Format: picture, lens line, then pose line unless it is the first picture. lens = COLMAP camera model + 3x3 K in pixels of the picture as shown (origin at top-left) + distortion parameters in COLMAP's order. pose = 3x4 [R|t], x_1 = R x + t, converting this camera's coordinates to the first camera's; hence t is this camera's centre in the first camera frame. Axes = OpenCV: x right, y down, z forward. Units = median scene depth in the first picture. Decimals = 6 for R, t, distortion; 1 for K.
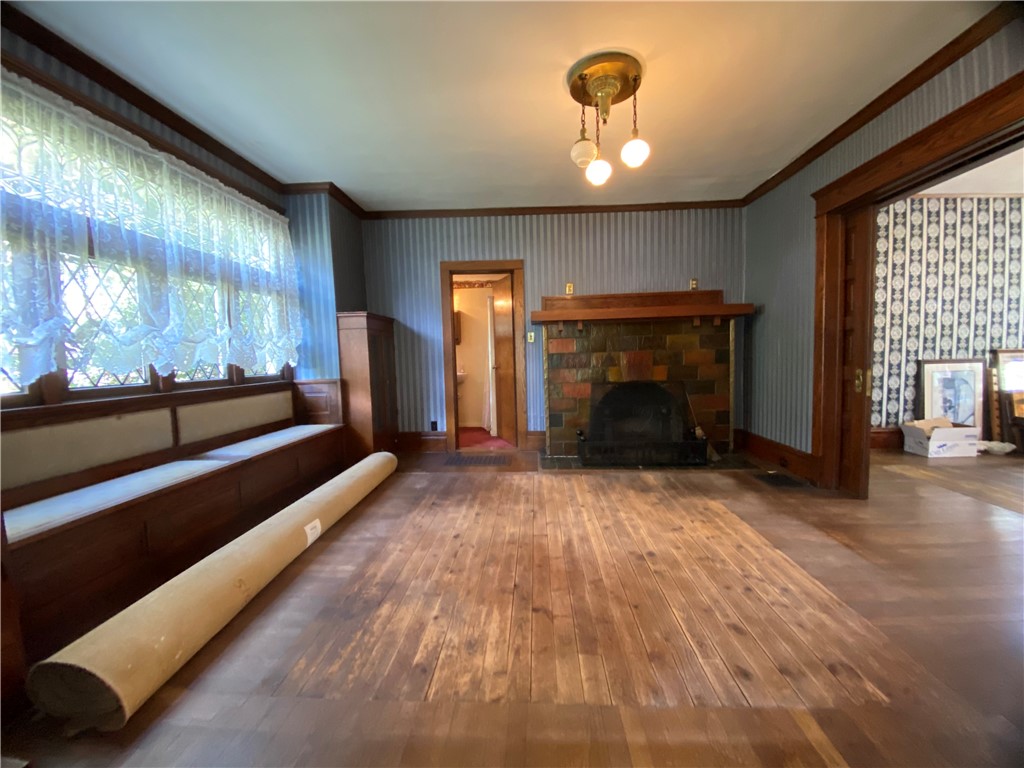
lens RADIAL K [[413.4, 0, 517.5], [0, 413.4, 385.3], [0, 0, 1]] dist [0.004985, -0.012468]
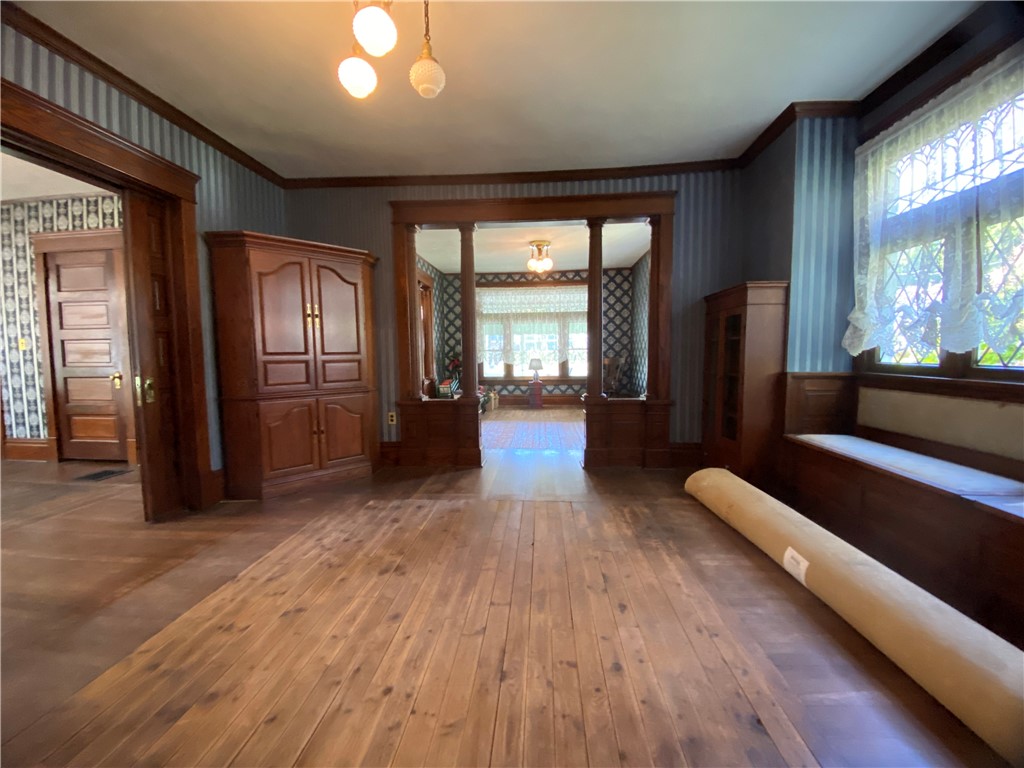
lens RADIAL K [[413.4, 0, 516.9], [0, 413.4, 384.3], [0, 0, 1]] dist [0.004985, -0.012468]
pose [[-0.999366, 0.030433, 0.018501, 0.003086], [0.032744, 0.989448, 0.141138, -0.096973], [-0.014010, 0.141654, -0.989817, 1.553239]]
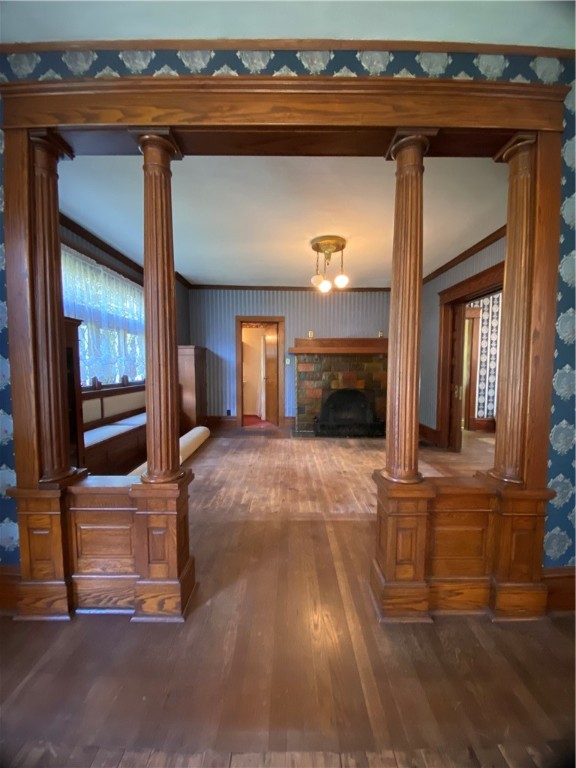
lens RADIAL K [[310.1, 0, 291.9], [0, 310.1, 384.1], [0, 0, 1]] dist [0.004985, -0.012468]
pose [[0.997956, 0.023626, 0.059381, -0.043307], [-0.022820, 0.999639, -0.014216, -0.009322], [-0.059695, 0.012832, 0.998134, -0.483892]]
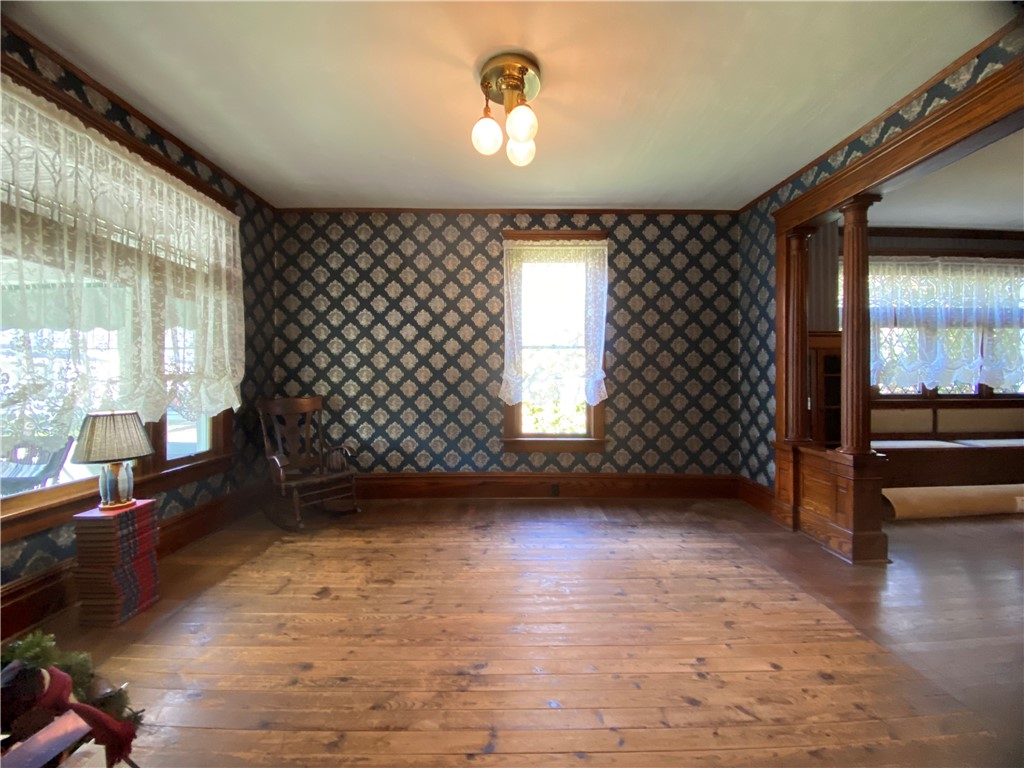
lens RADIAL K [[413.4, 0, 512.9], [0, 413.4, 378.5], [0, 0, 1]] dist [0.004985, -0.012468]
pose [[0.058684, 0.023593, -0.997998, 0.696869], [-0.070367, 0.997332, 0.019439, 0.018497], [0.995793, 0.069086, 0.060188, -0.783446]]
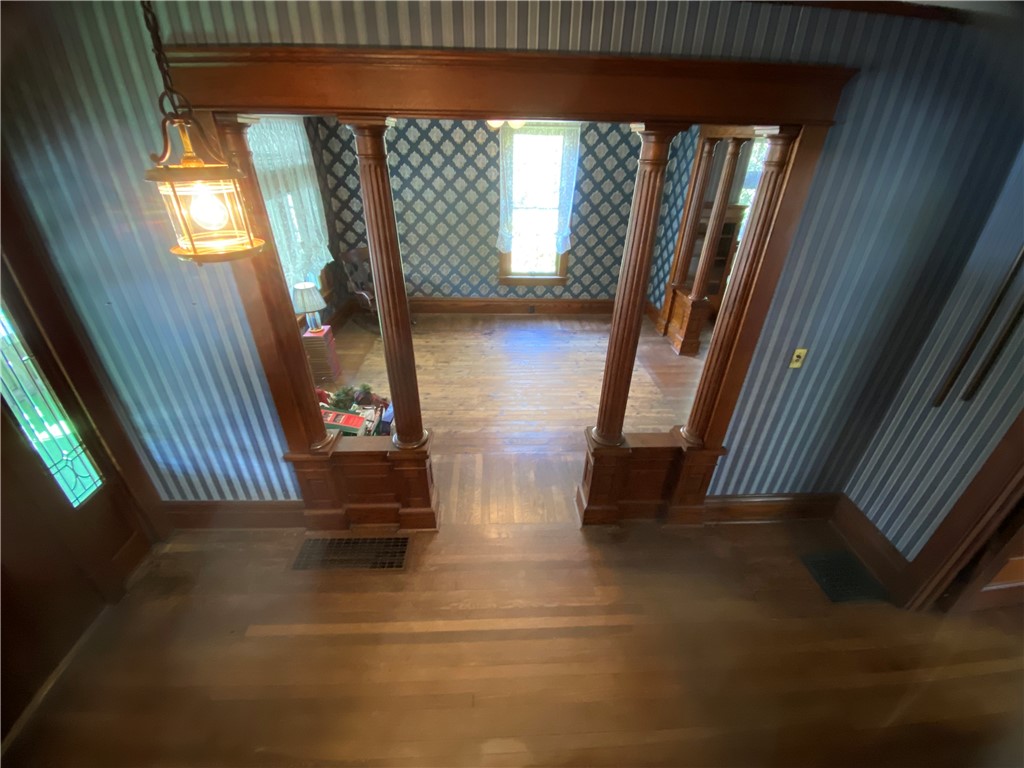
lens RADIAL K [[413.4, 0, 514.1], [0, 413.4, 387.1], [0, 0, 1]] dist [0.004985, -0.012468]
pose [[0.097157, 0.525494, -0.845232, 1.406093], [-0.092234, 0.850349, 0.518073, -0.375425], [0.990986, 0.027625, 0.131085, -0.904507]]
